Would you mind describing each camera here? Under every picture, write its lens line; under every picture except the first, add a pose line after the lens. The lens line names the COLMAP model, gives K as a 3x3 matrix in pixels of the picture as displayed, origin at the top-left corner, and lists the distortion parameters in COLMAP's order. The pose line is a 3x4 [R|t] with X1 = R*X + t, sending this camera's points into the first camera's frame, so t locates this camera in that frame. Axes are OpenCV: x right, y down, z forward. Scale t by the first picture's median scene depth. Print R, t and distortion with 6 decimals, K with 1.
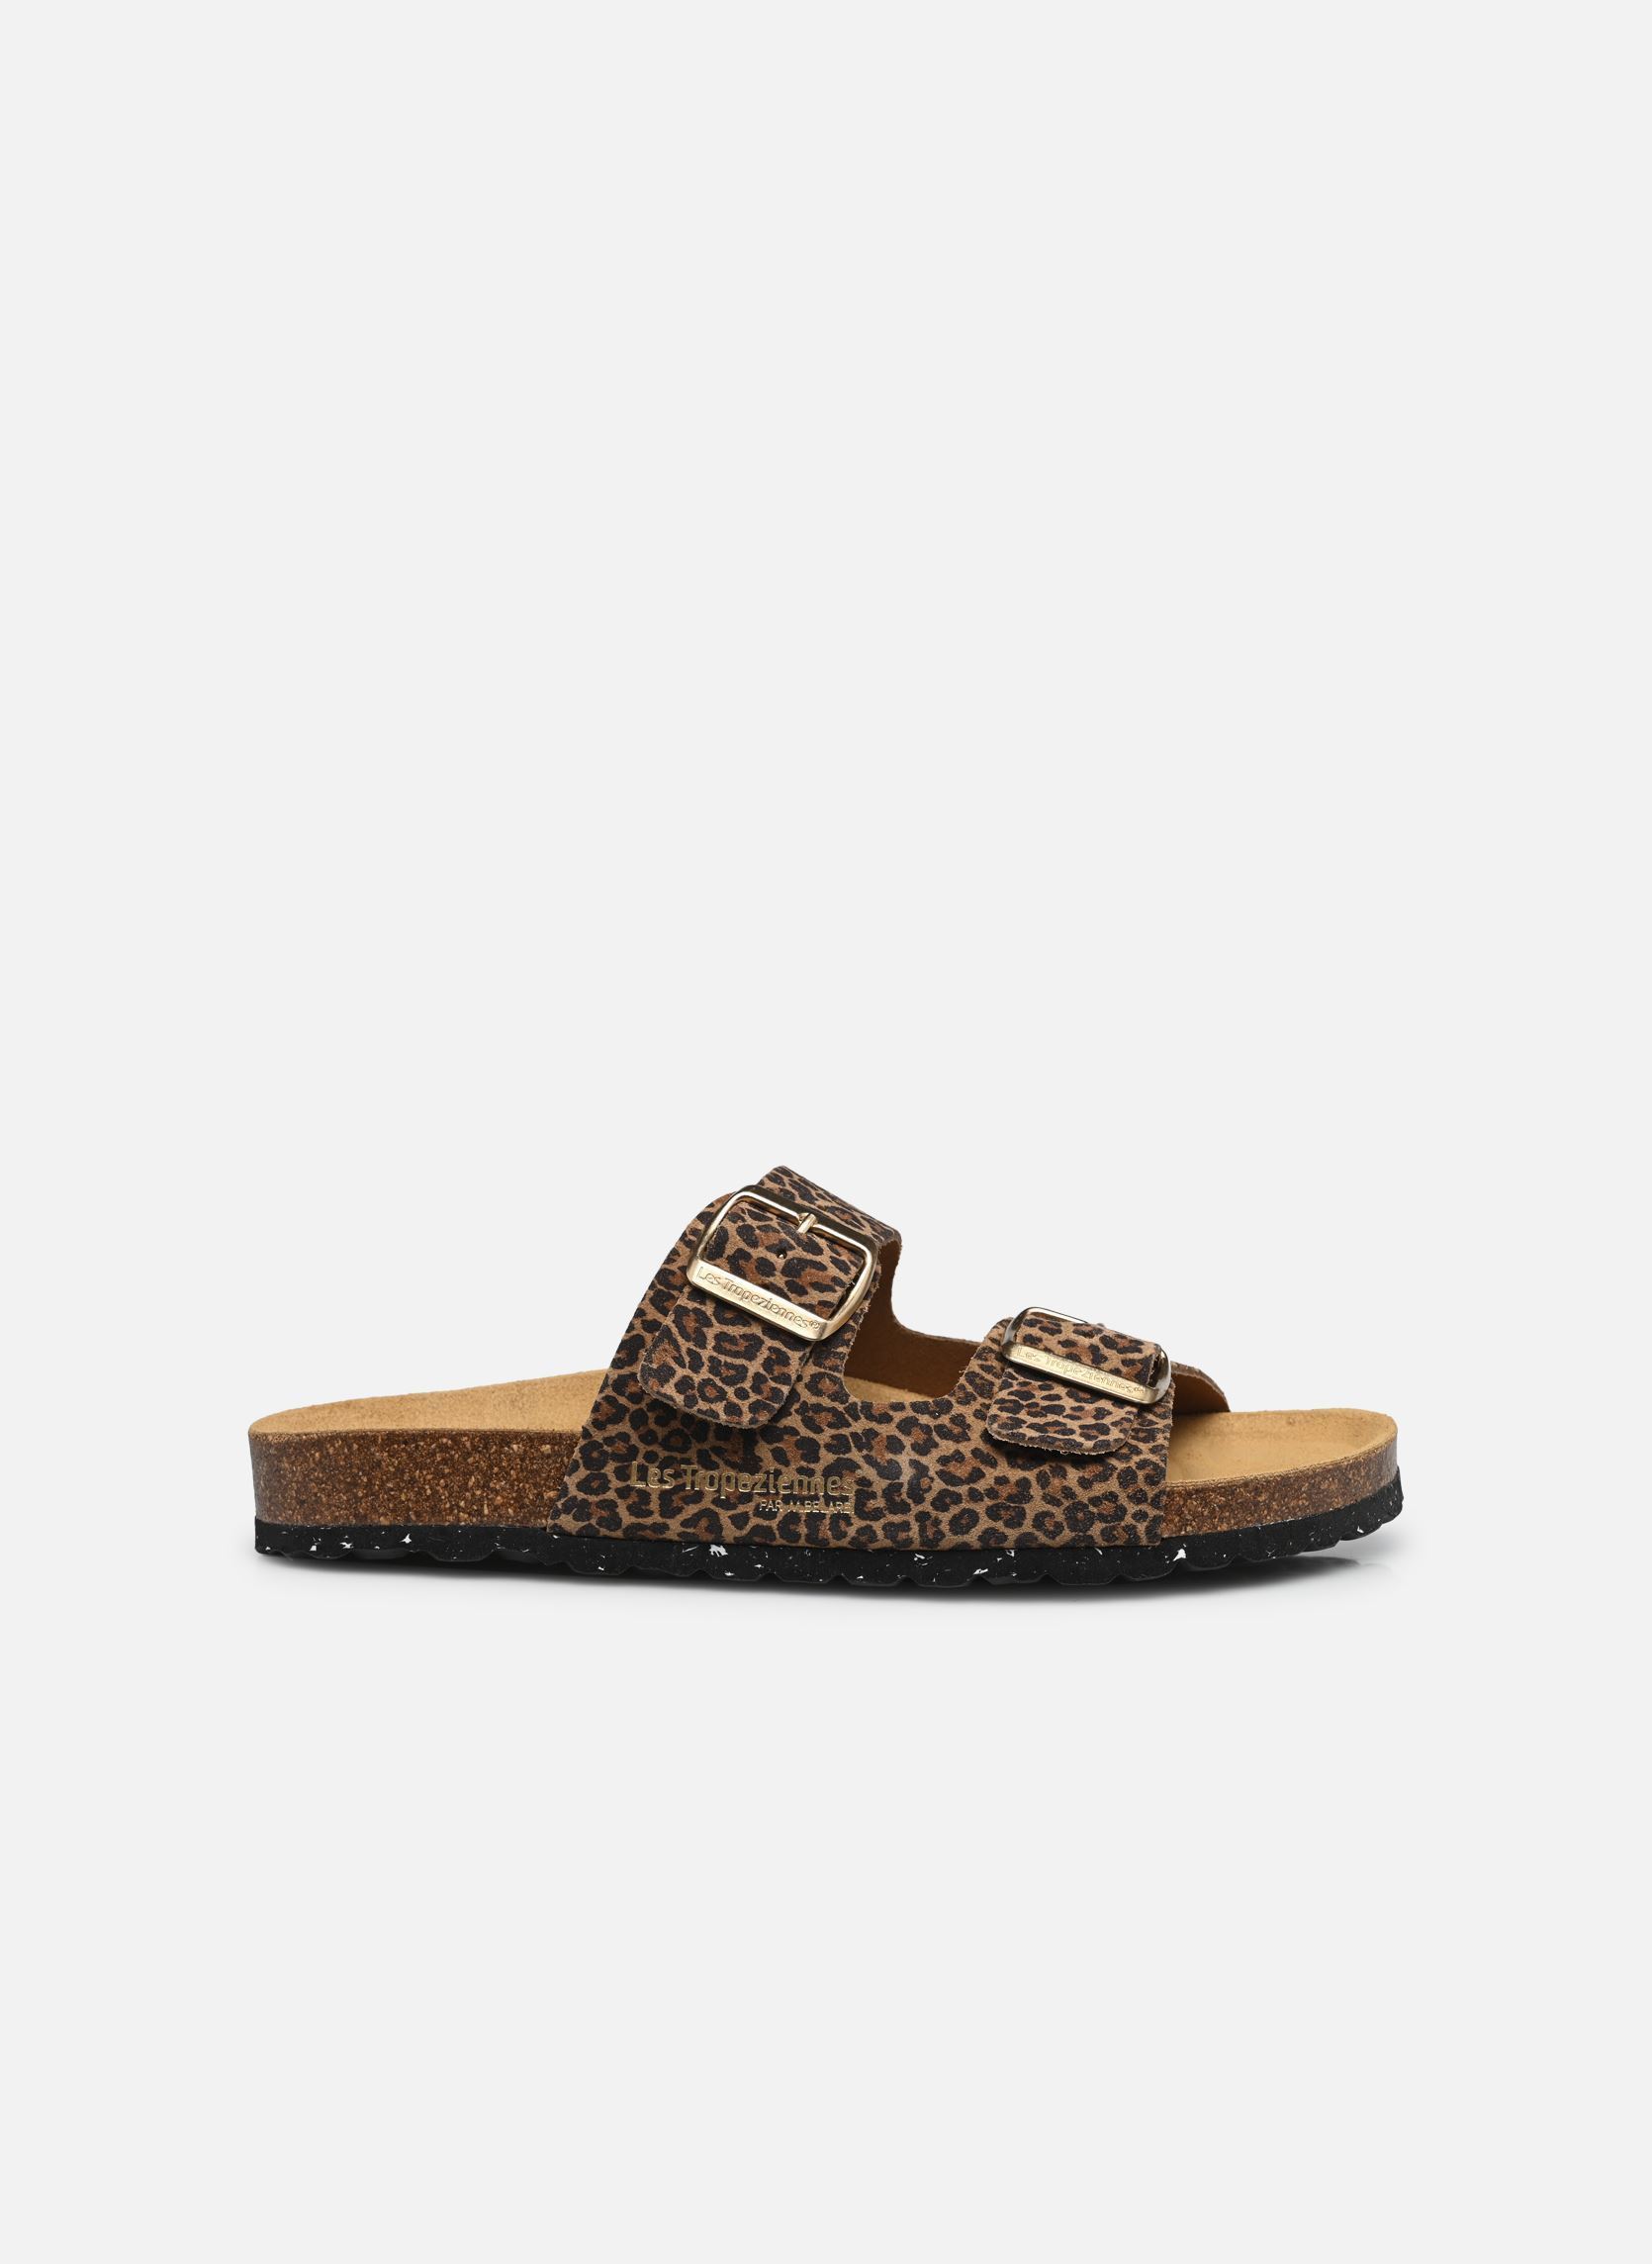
lens RADIAL K [[7048.3, 0, 826.5], [0, 7048.3, 1132.7], [0, 0, 1]] dist [-0.006858, 0.000000]
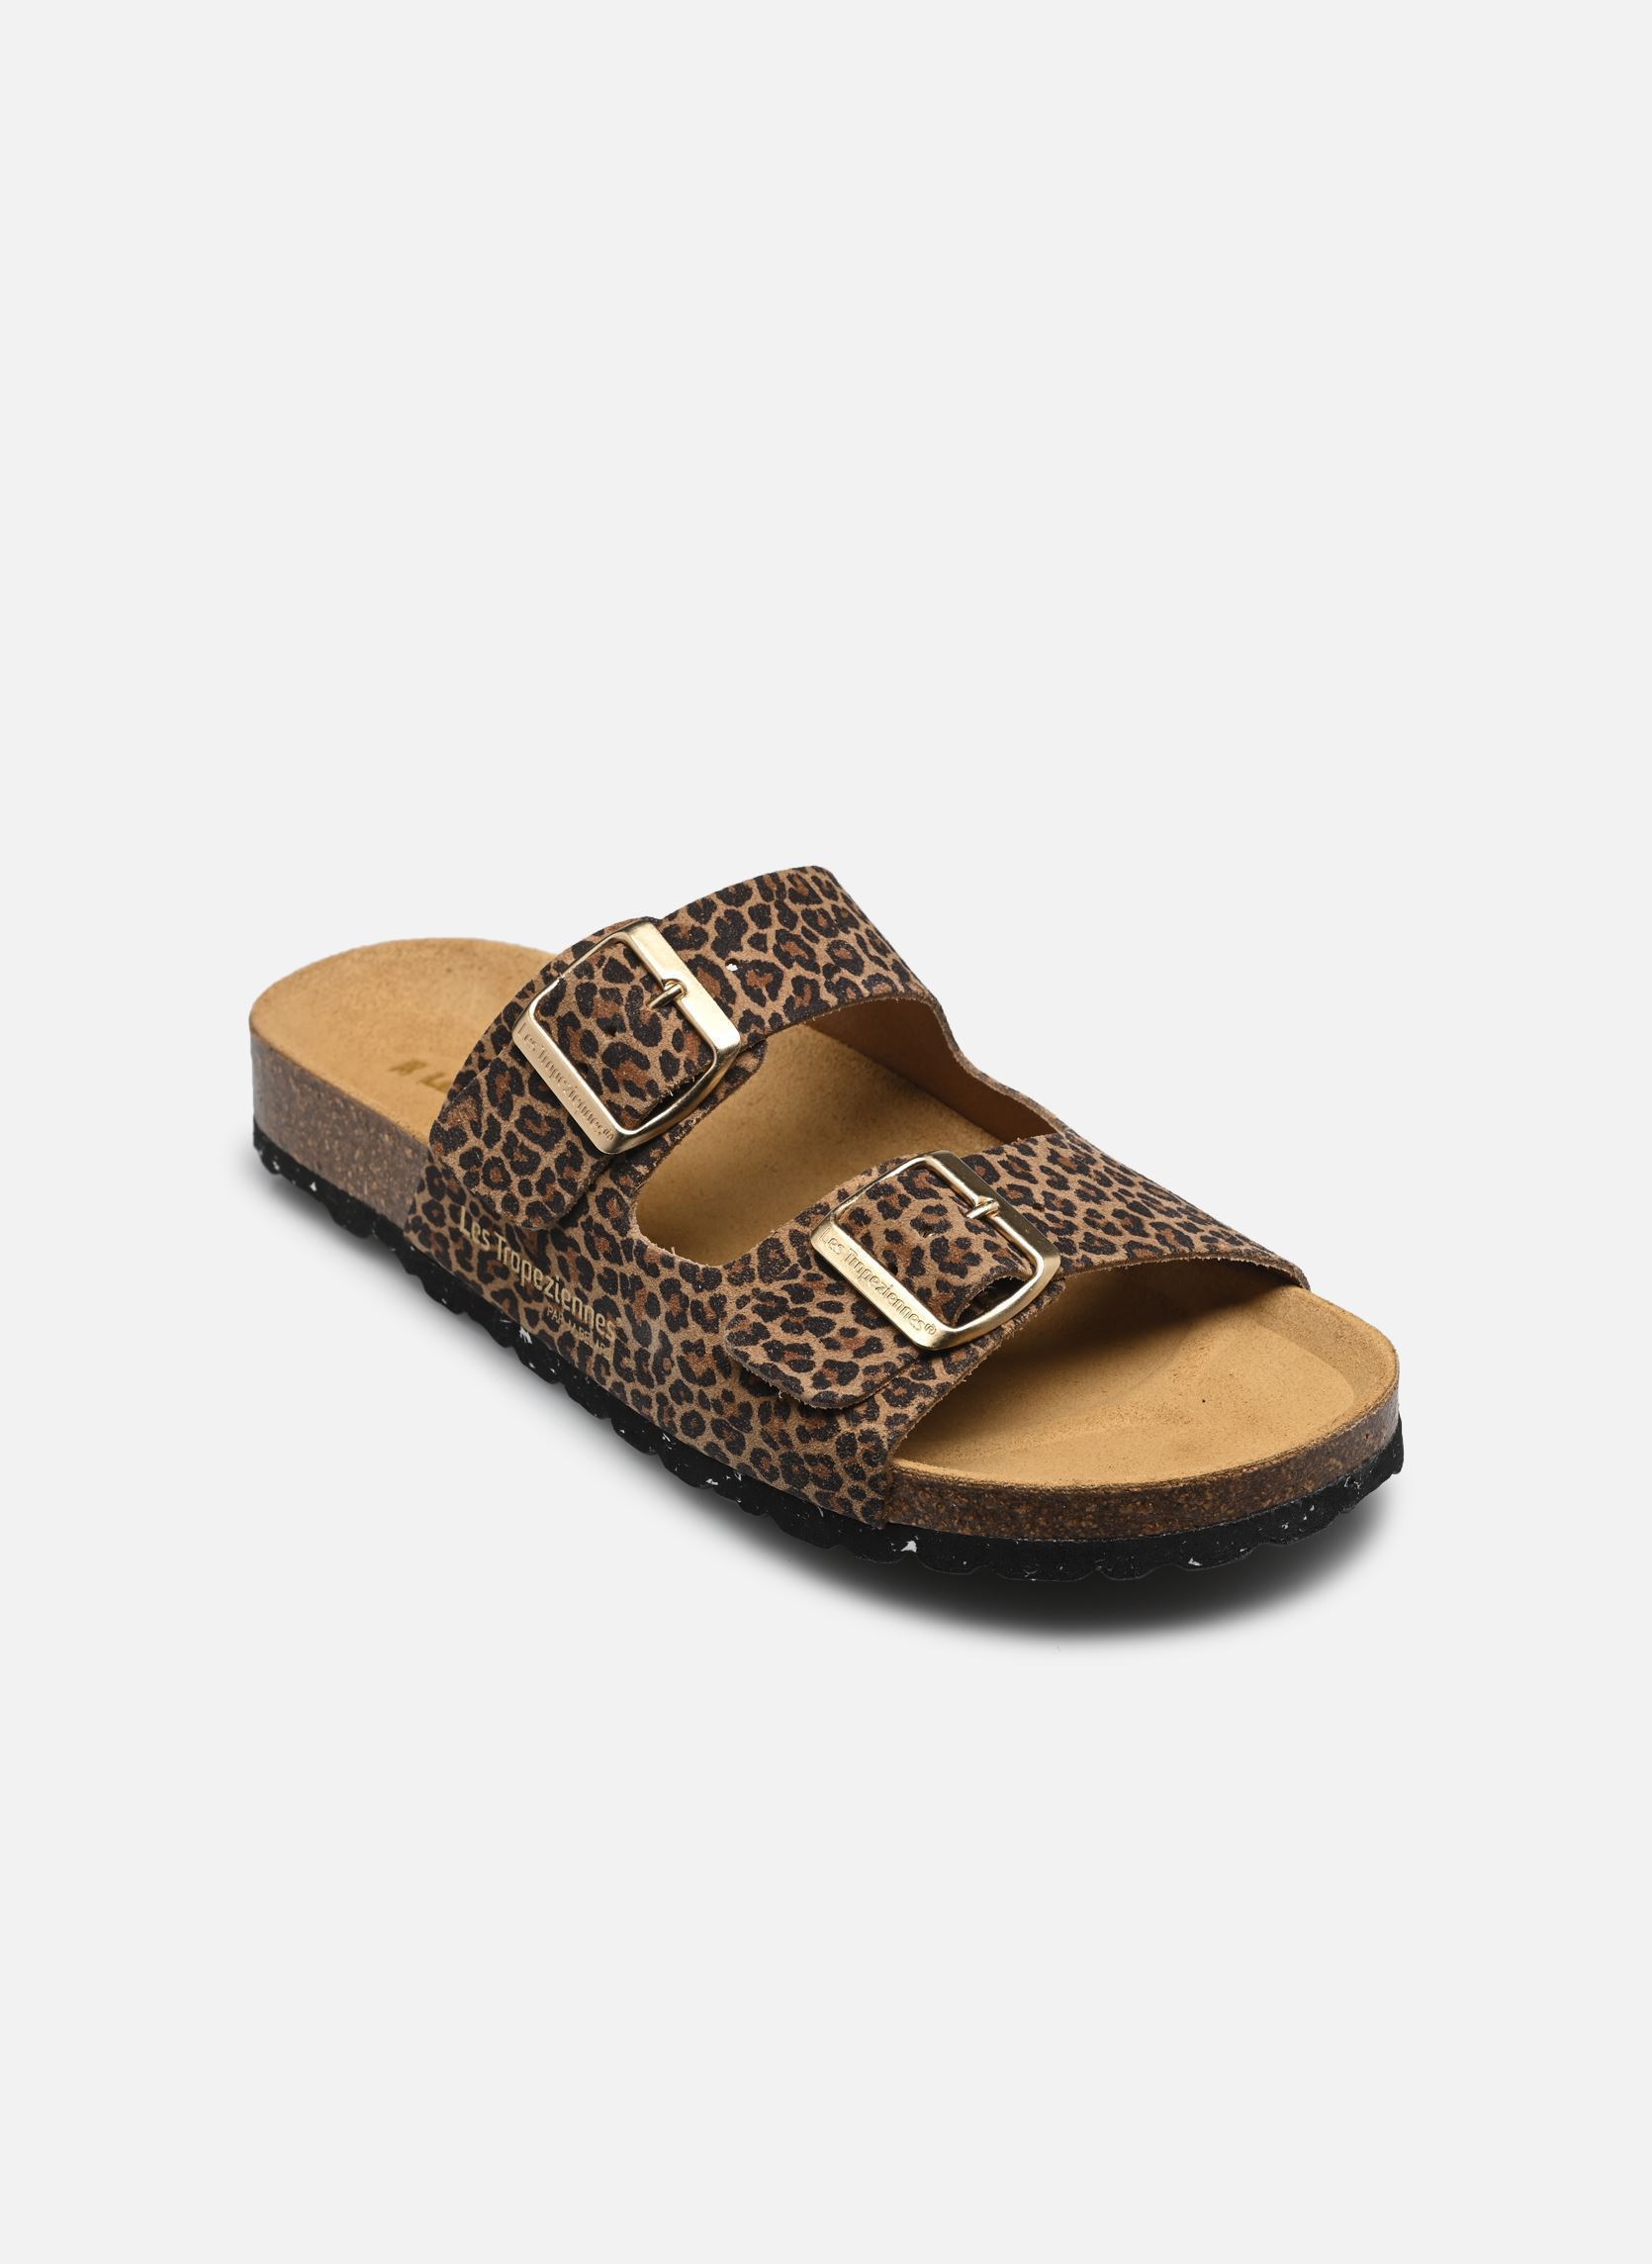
lens RADIAL K [[7048.3, 0, 825.9], [0, 7048.3, 1133.7], [0, 0, 1]] dist [-0.006858, 0.000000]
pose [[0.670313, 0.349573, -0.654584, 0.554299], [0.000336, 0.881951, 0.471341, -0.360927], [0.742079, -0.316166, 0.591065, 0.534680]]
